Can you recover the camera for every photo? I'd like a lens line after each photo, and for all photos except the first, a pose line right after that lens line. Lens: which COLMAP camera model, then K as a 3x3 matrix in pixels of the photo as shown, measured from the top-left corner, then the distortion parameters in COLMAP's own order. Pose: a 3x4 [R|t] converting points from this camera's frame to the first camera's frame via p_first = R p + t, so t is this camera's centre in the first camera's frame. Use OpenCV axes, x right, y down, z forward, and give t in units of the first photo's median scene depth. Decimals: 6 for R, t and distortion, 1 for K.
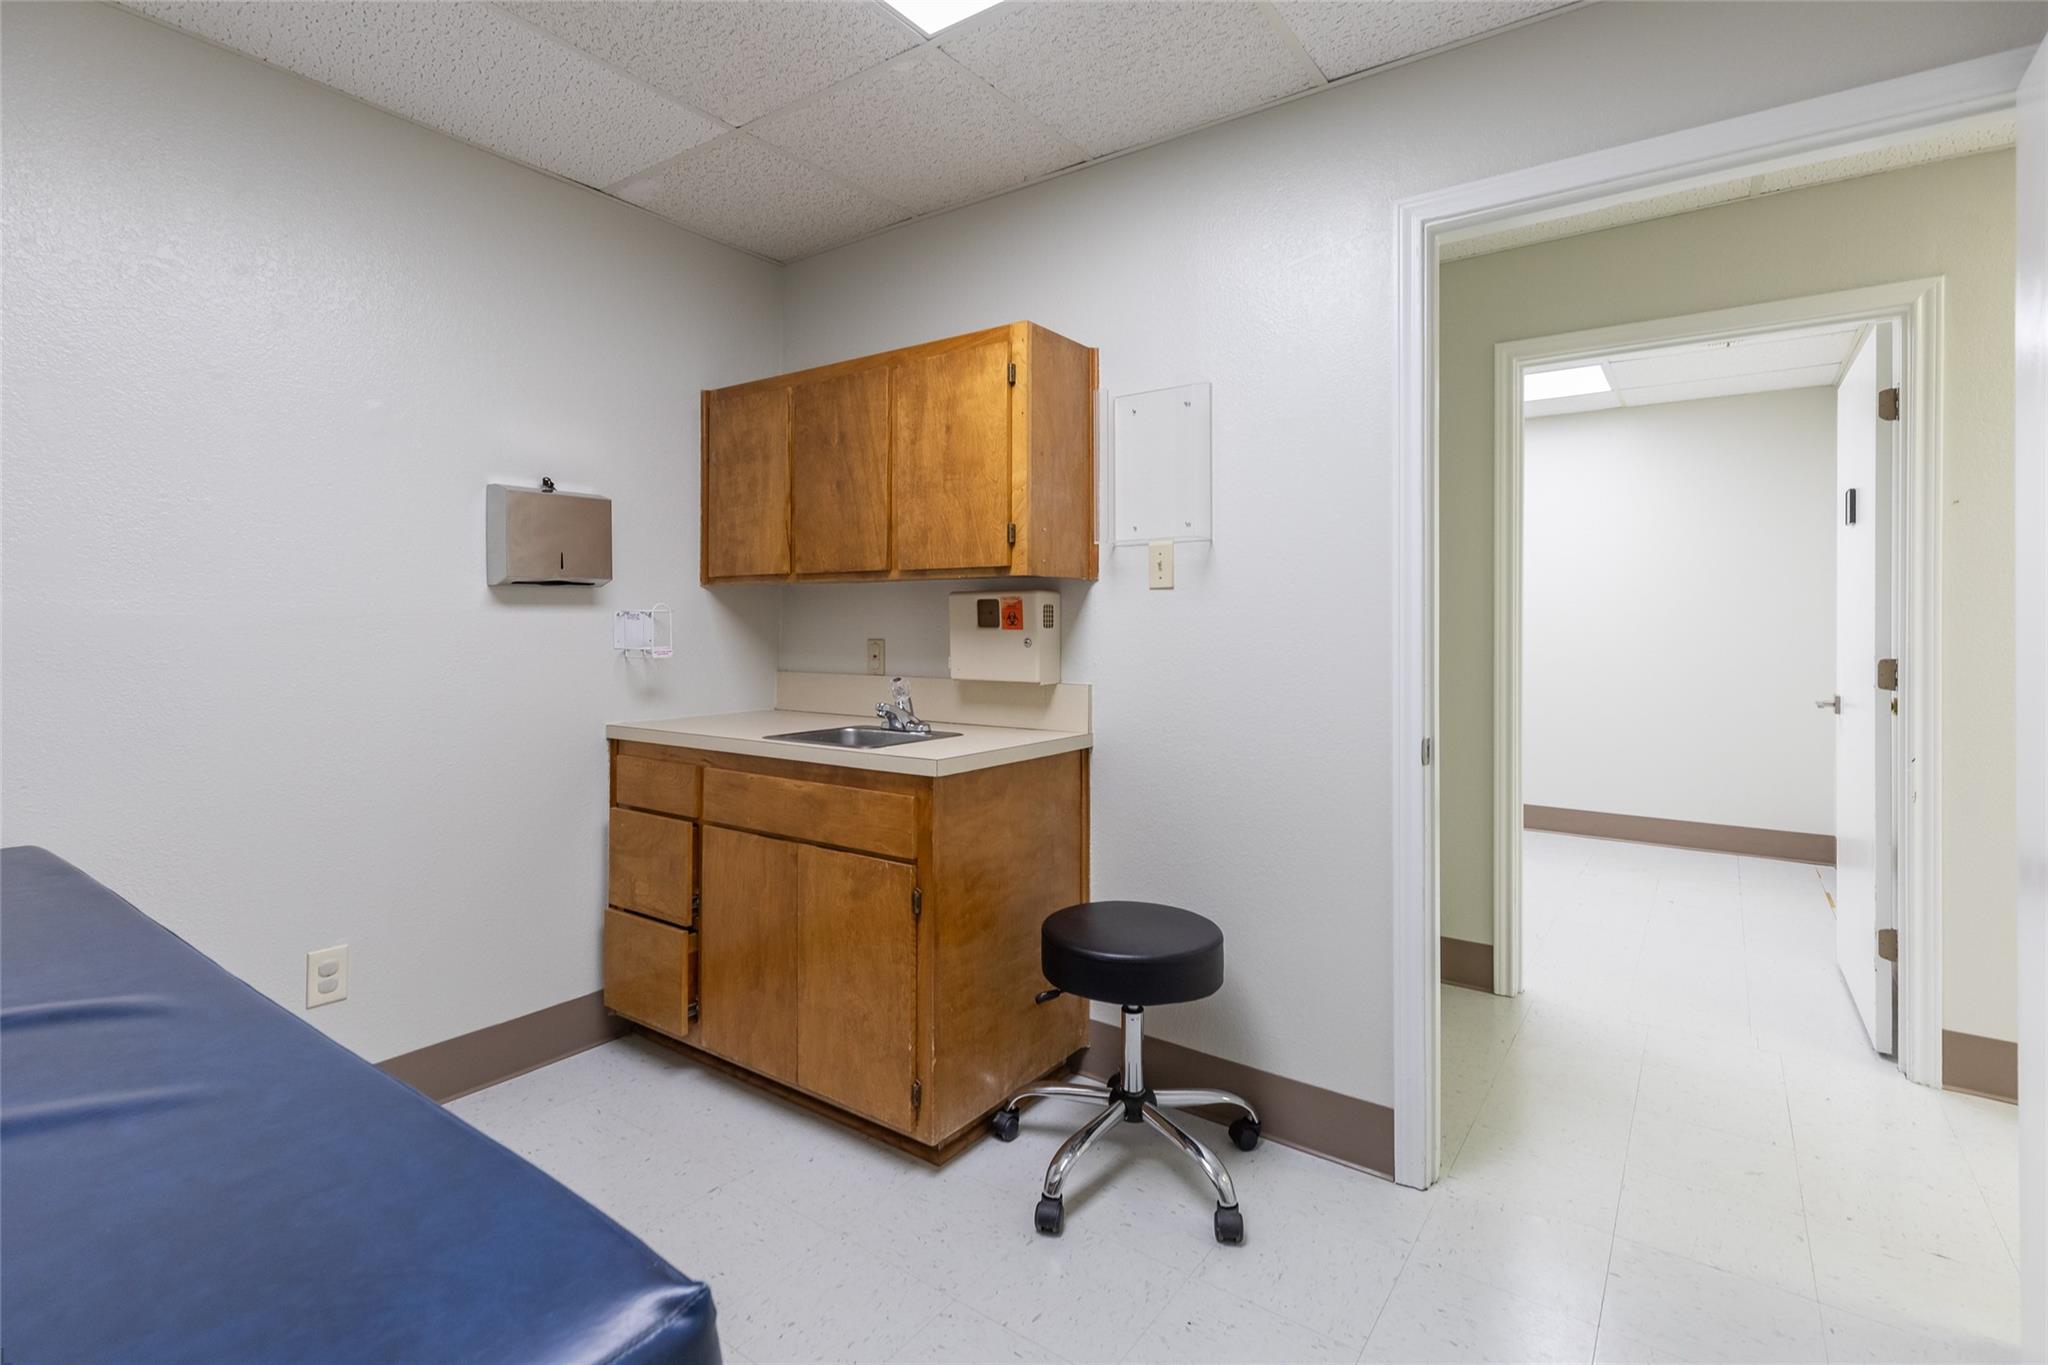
lens RADIAL K [[937.3, 0, 1049.7], [0, 937.3, 623.8], [0, 0, 1]] dist [0.005153, -0.000163]
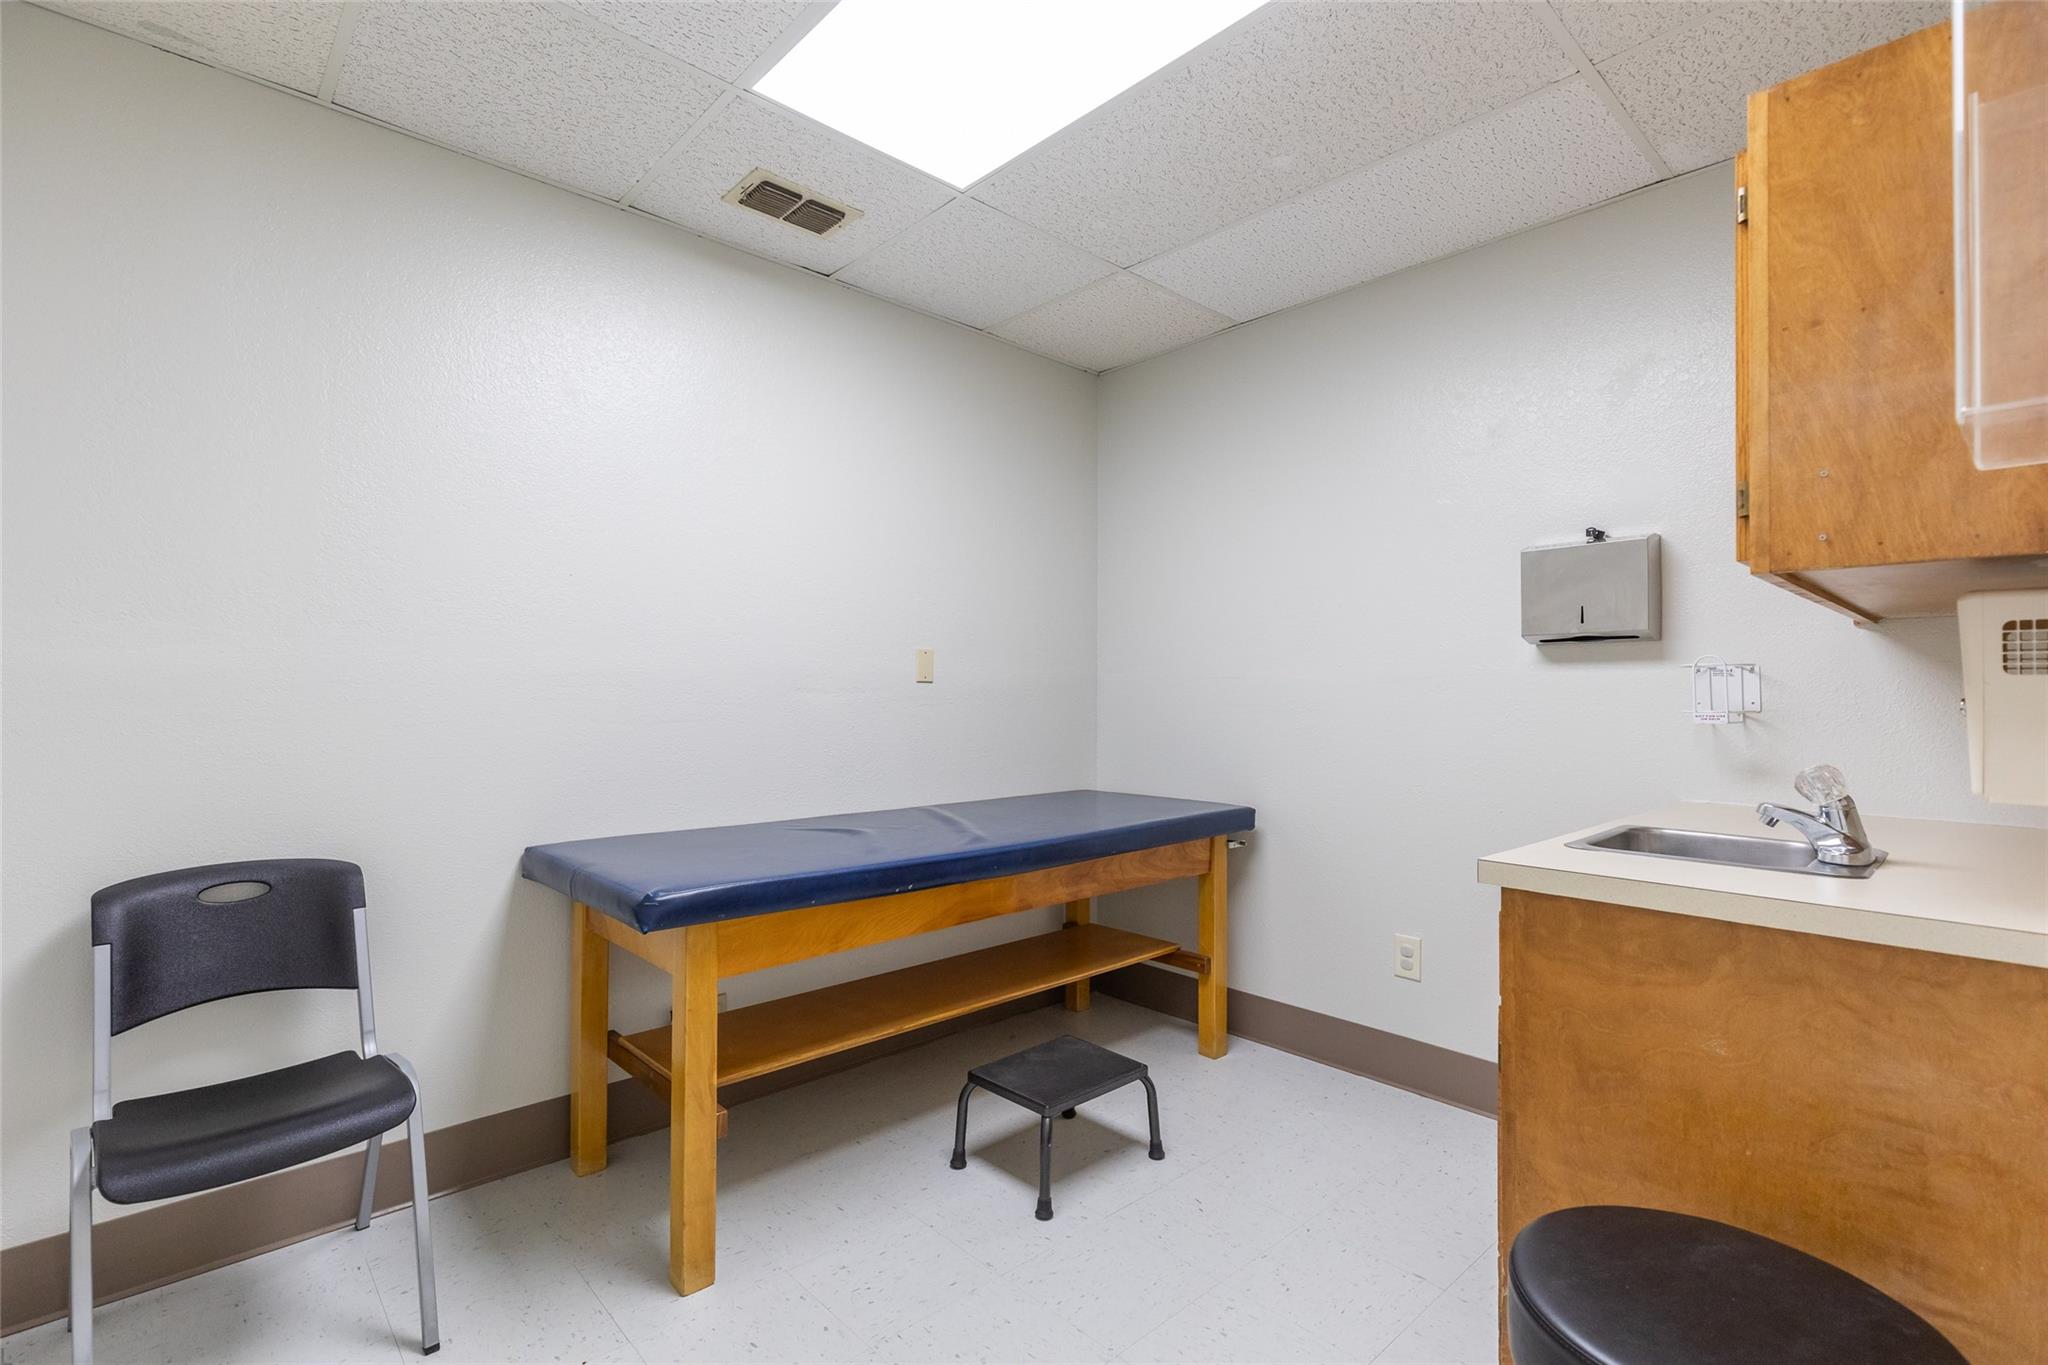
lens RADIAL K [[937.3, 0, 1023.3], [0, 937.3, 690.0], [0, 0, 1]] dist [0.005153, -0.000163]
pose [[-0.182676, -0.006910, -0.983149, 0.552580], [-0.000715, 0.999976, -0.006896, 0.016748], [0.983173, -0.000557, -0.182676, 0.669241]]
